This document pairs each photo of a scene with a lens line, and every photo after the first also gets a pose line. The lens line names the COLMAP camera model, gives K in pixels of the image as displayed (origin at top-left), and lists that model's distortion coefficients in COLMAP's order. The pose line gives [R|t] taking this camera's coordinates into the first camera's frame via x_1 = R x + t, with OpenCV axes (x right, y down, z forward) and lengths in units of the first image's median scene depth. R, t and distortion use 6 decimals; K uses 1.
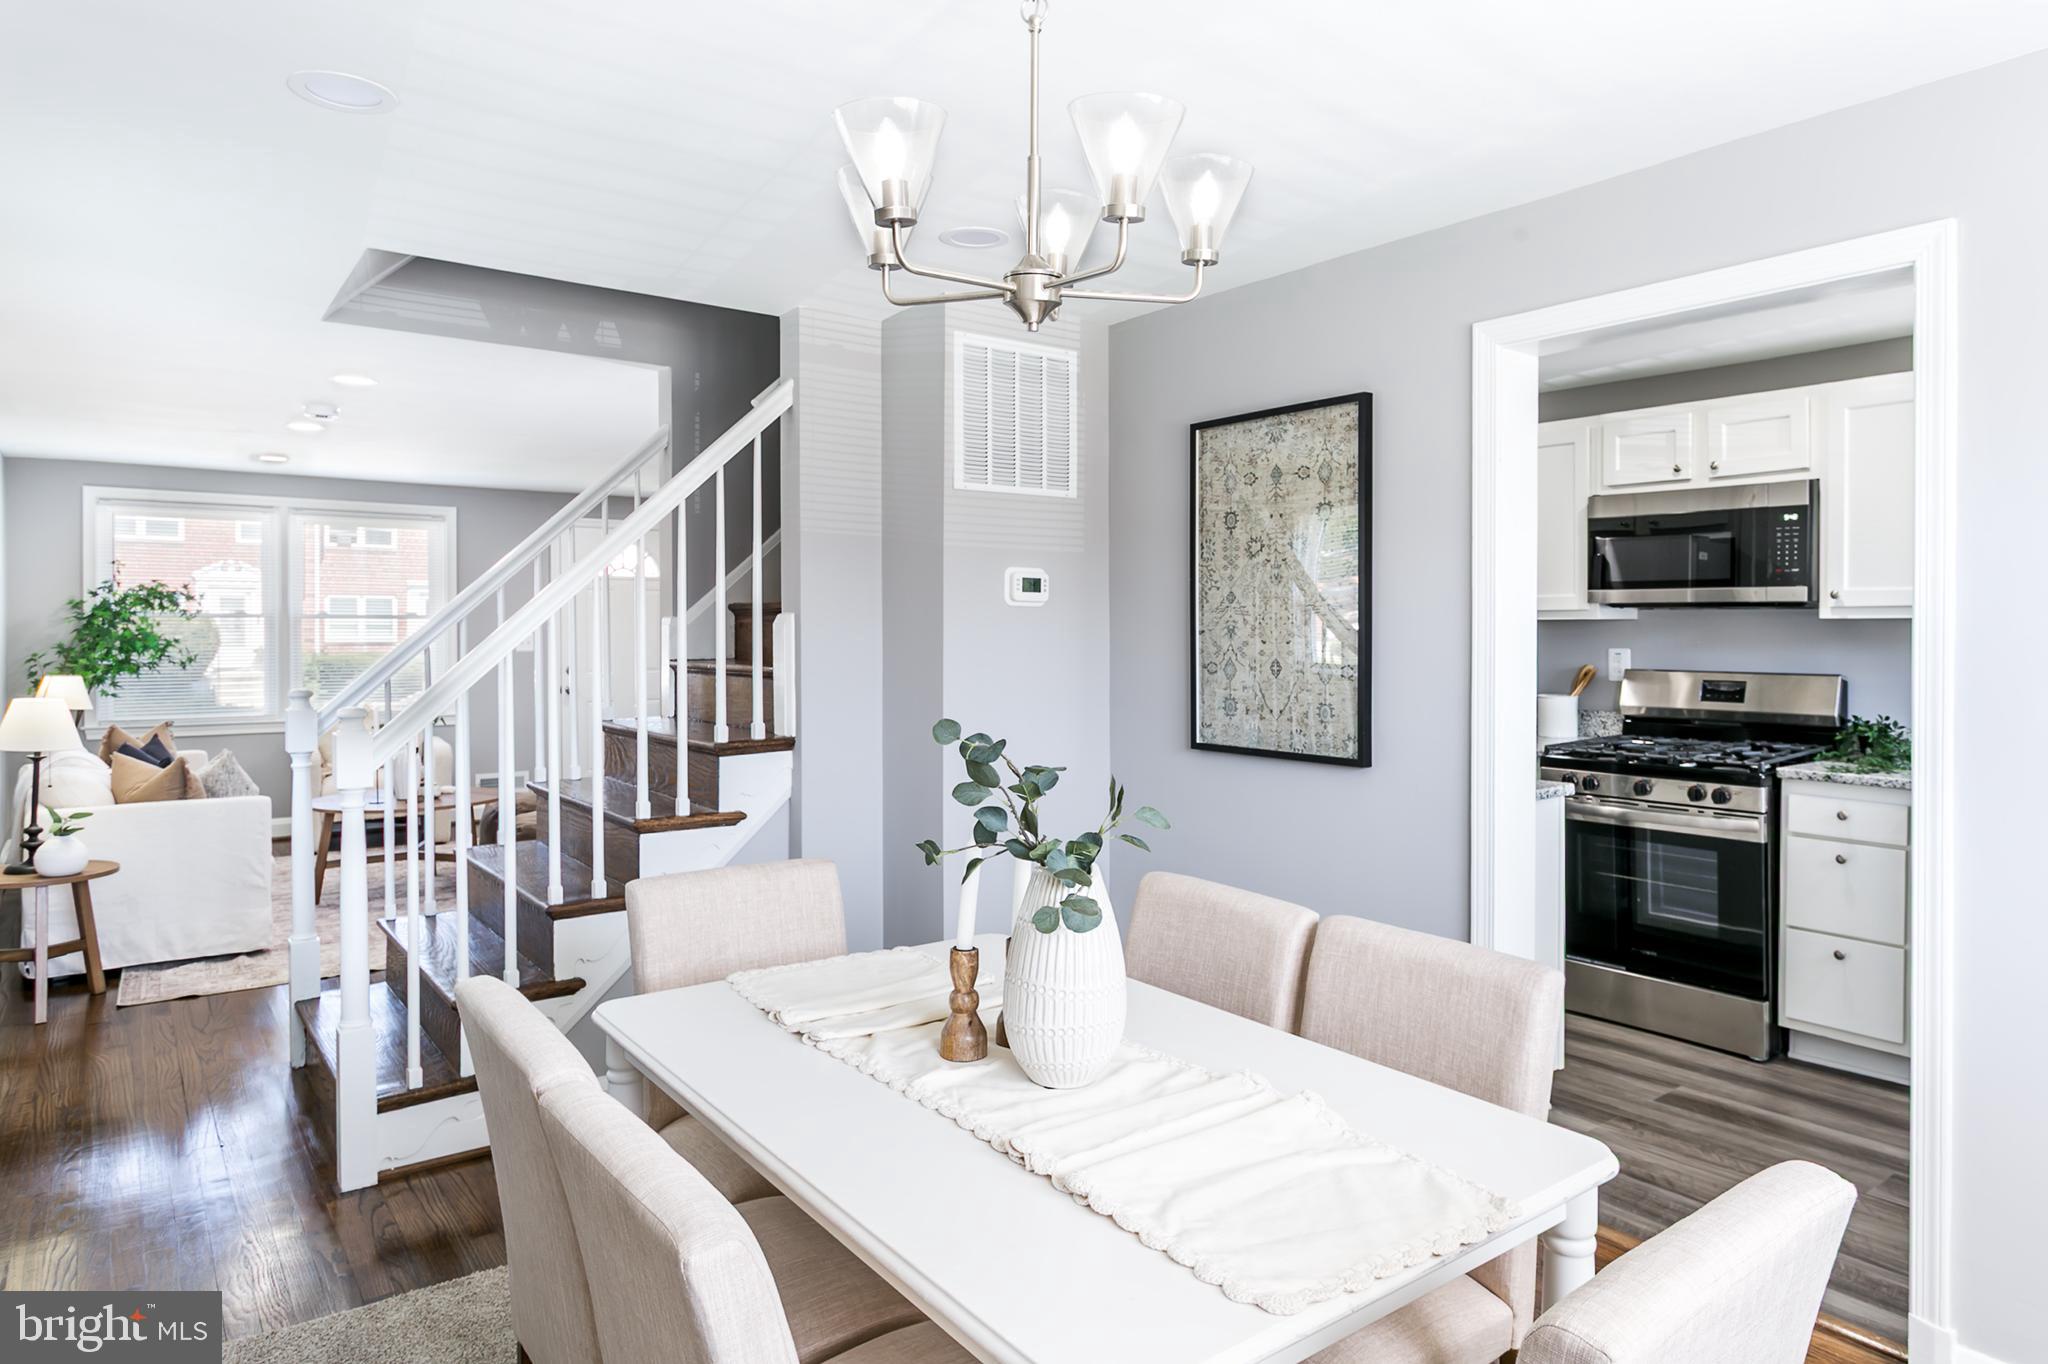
lens RADIAL K [[1234.6, 0, 1021.1], [0, 1234.6, 642.0], [0, 0, 1]] dist [0.005568, 0.001544]
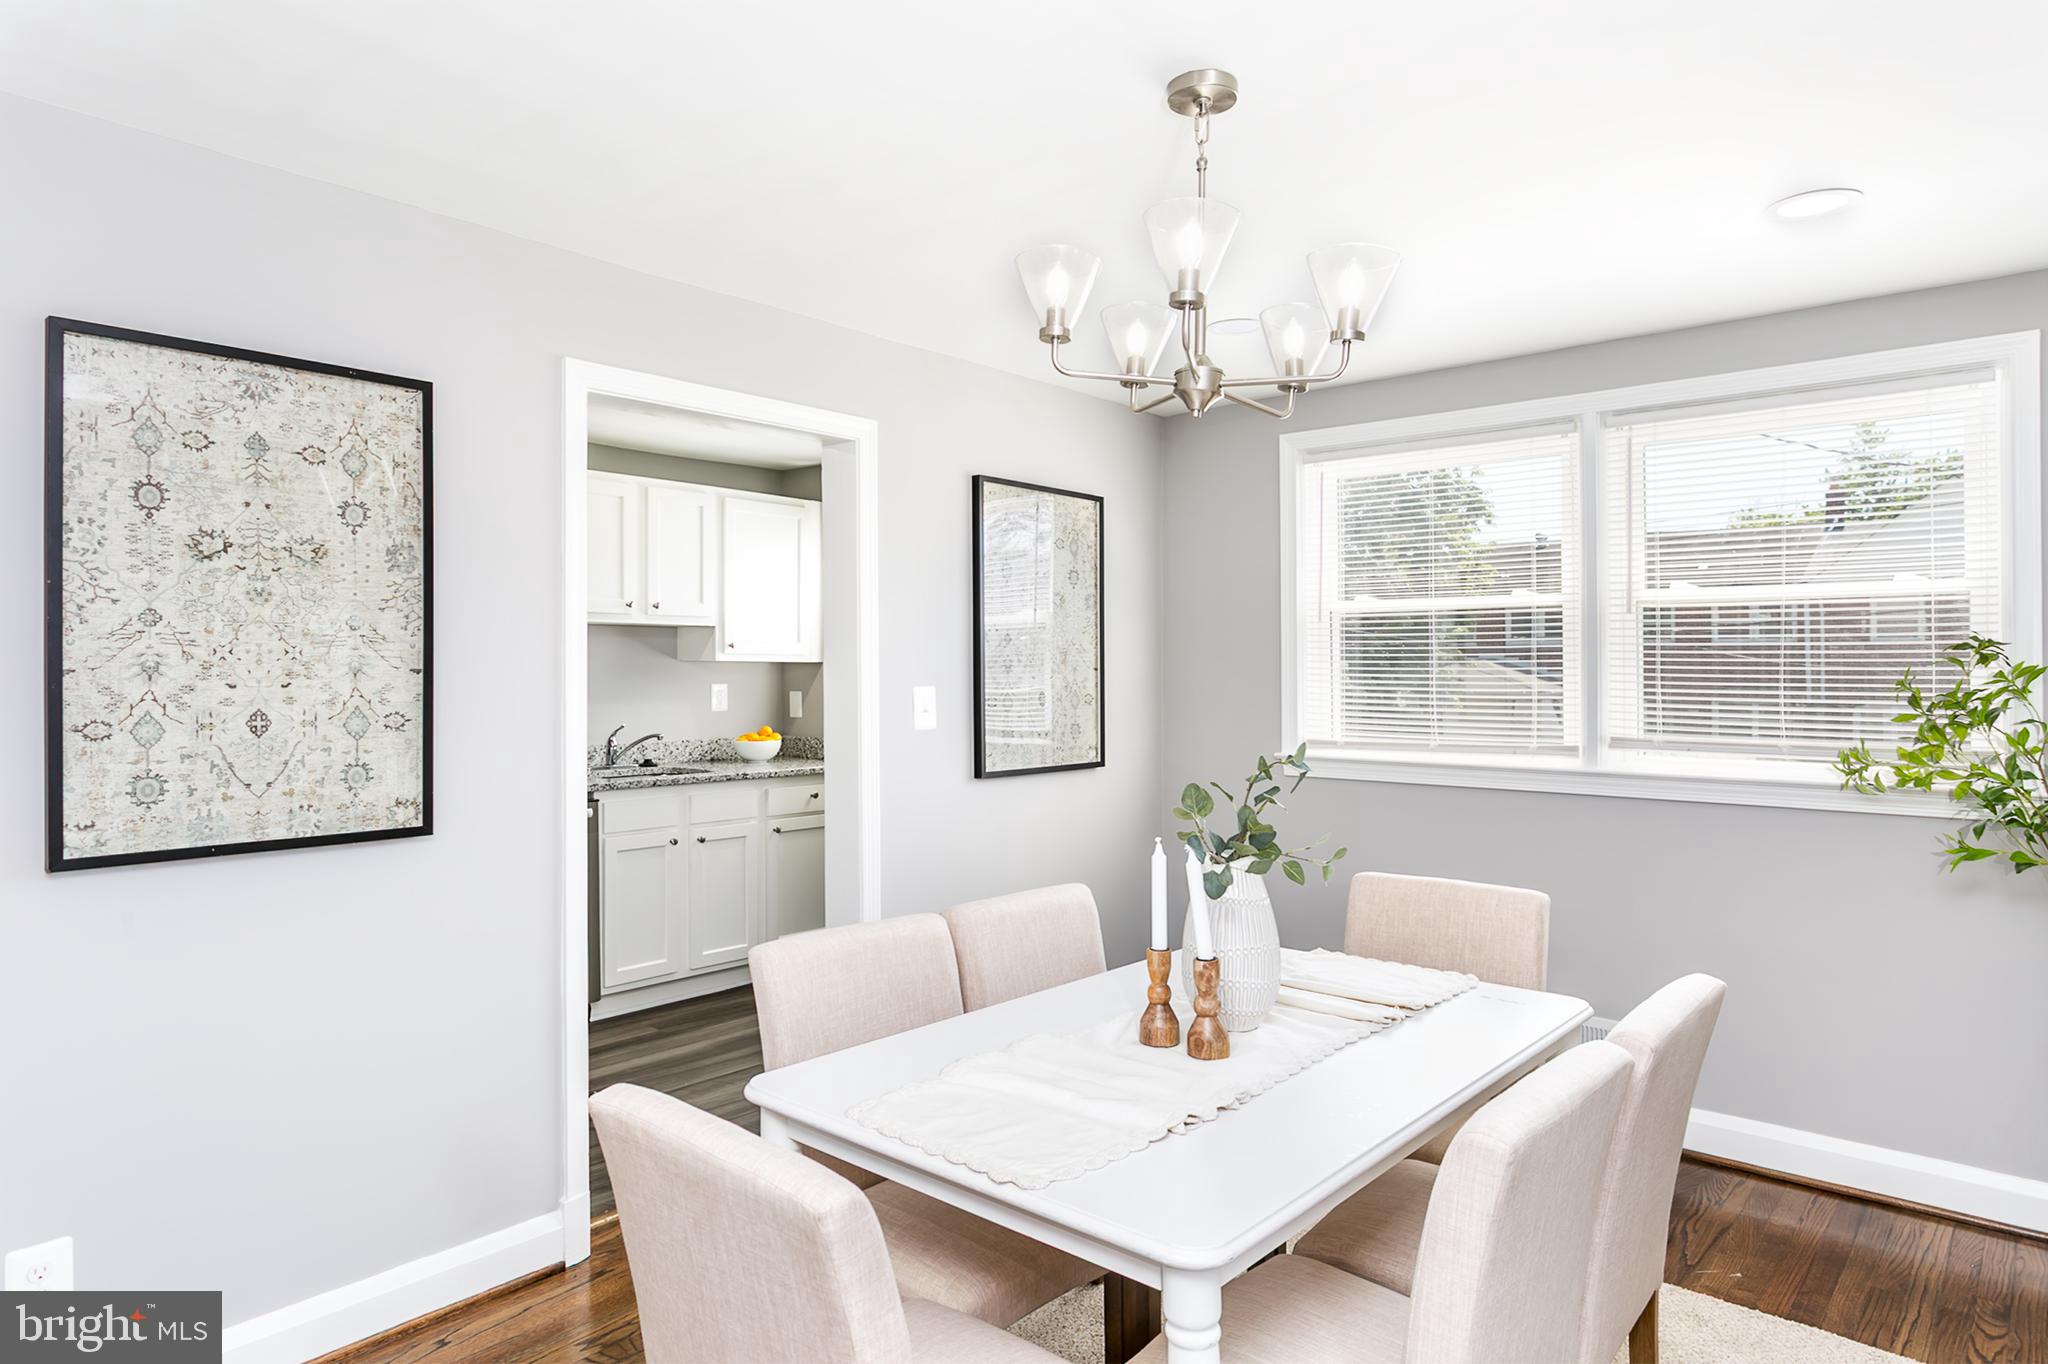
lens RADIAL K [[1175.4, 0, 1004.0], [0, 1175.4, 678.4], [0, 0, 1]] dist [-0.013373, 0.006174]
pose [[-0.170783, -0.003663, 0.985302, -0.519104], [0.011664, 0.999916, 0.005739, -0.003013], [-0.985240, 0.012473, -0.170726, 0.698304]]
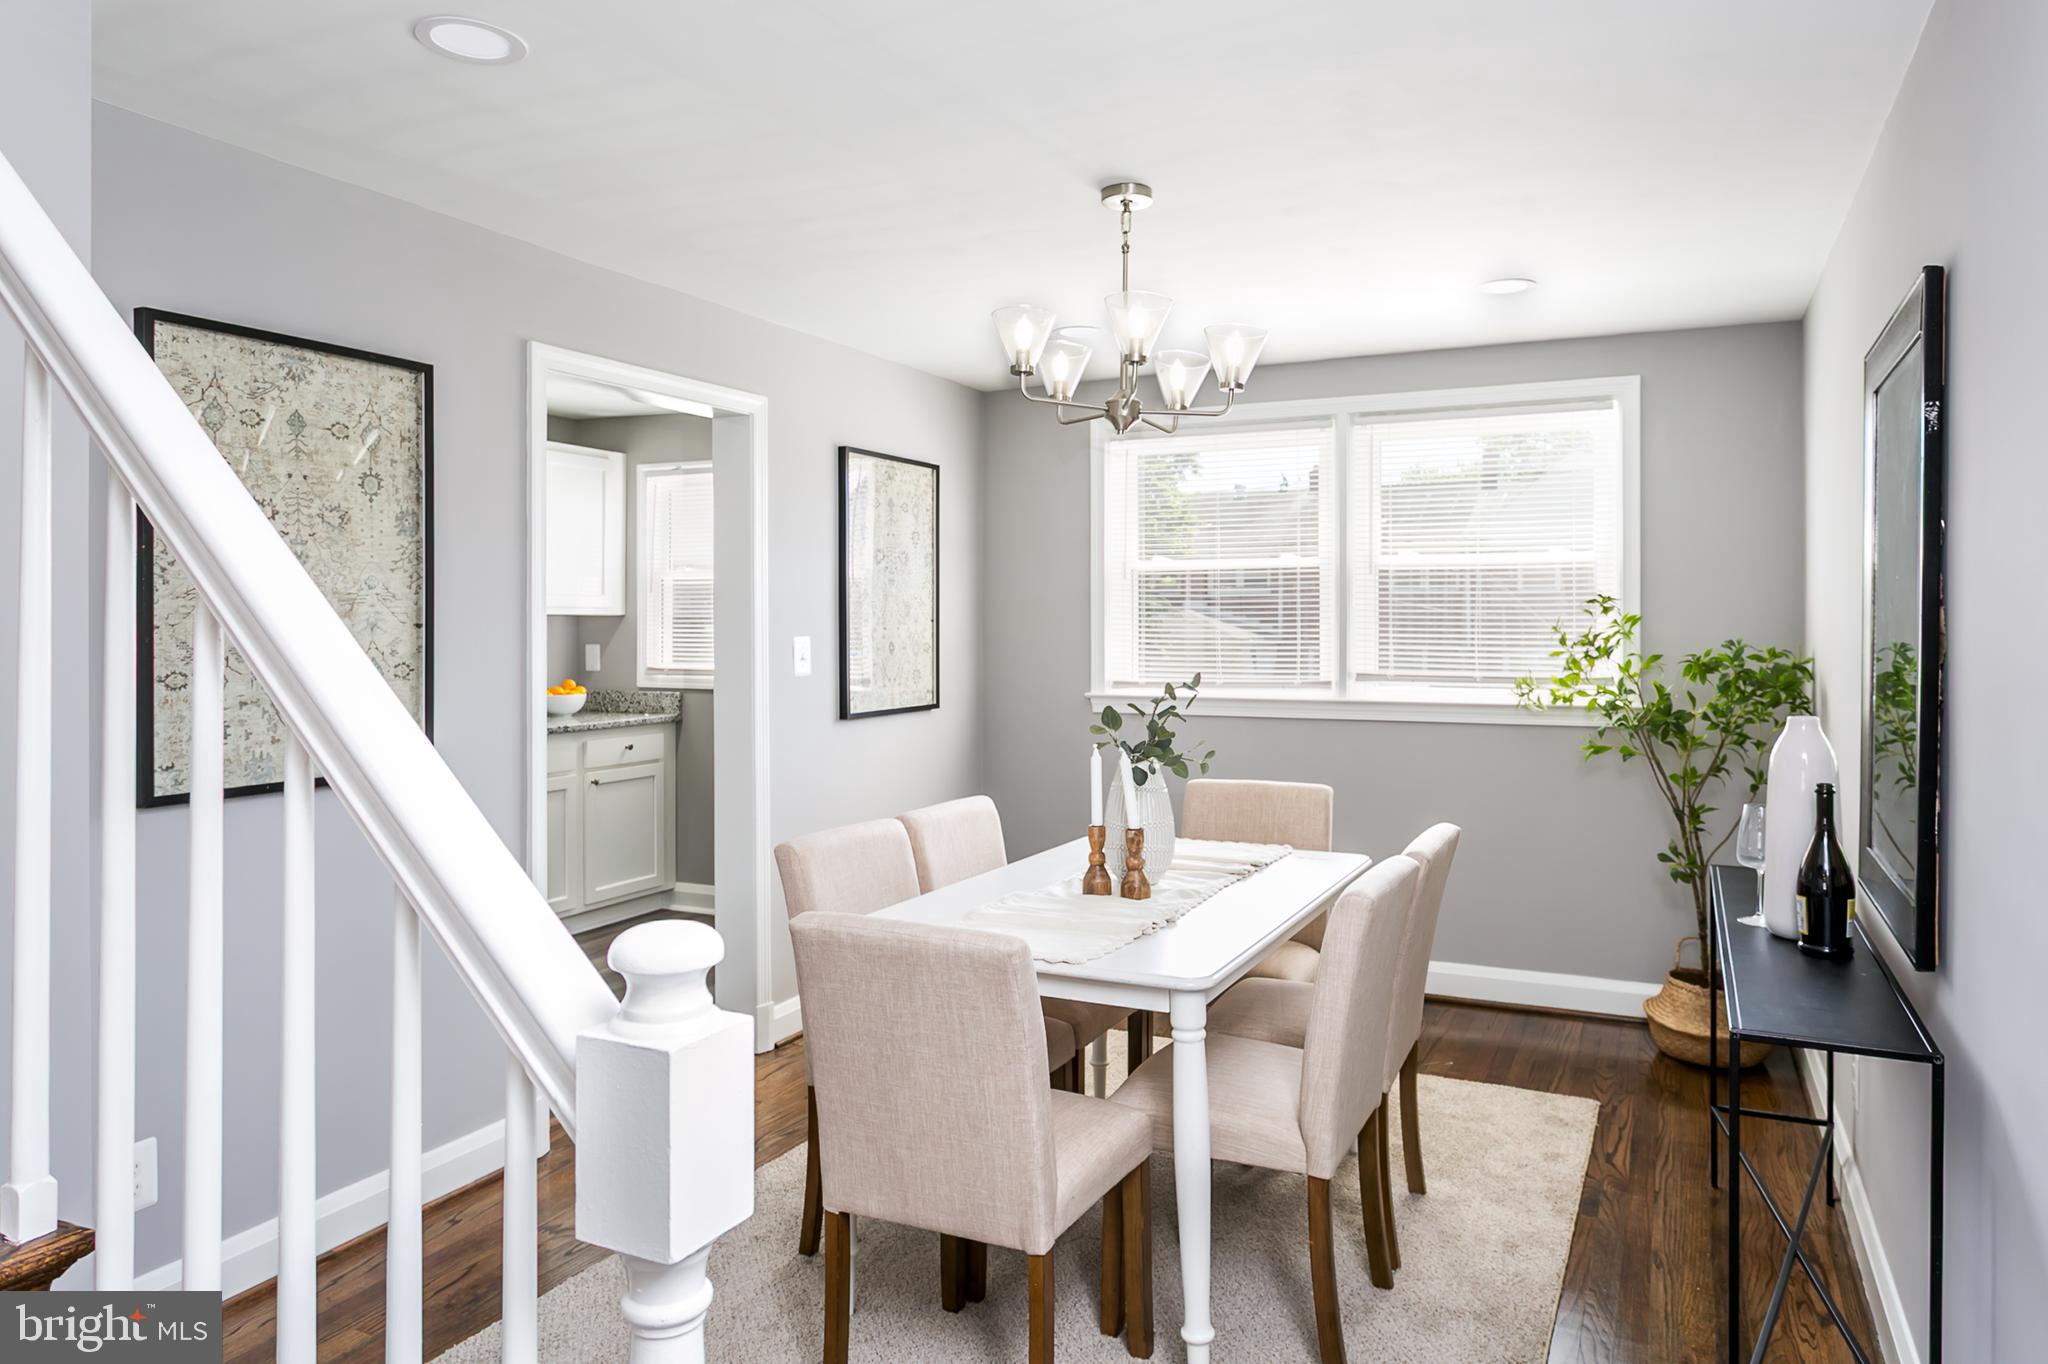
lens RADIAL K [[1299.6, 0, 1032.3], [0, 1299.6, 670.8], [0, 0, 1]] dist [-0.019606, -0.000328]
pose [[-0.438187, -0.029639, 0.898395, -0.726872], [0.016458, 0.999024, 0.040987, -0.006029], [-0.898733, 0.032746, -0.437272, 0.945120]]
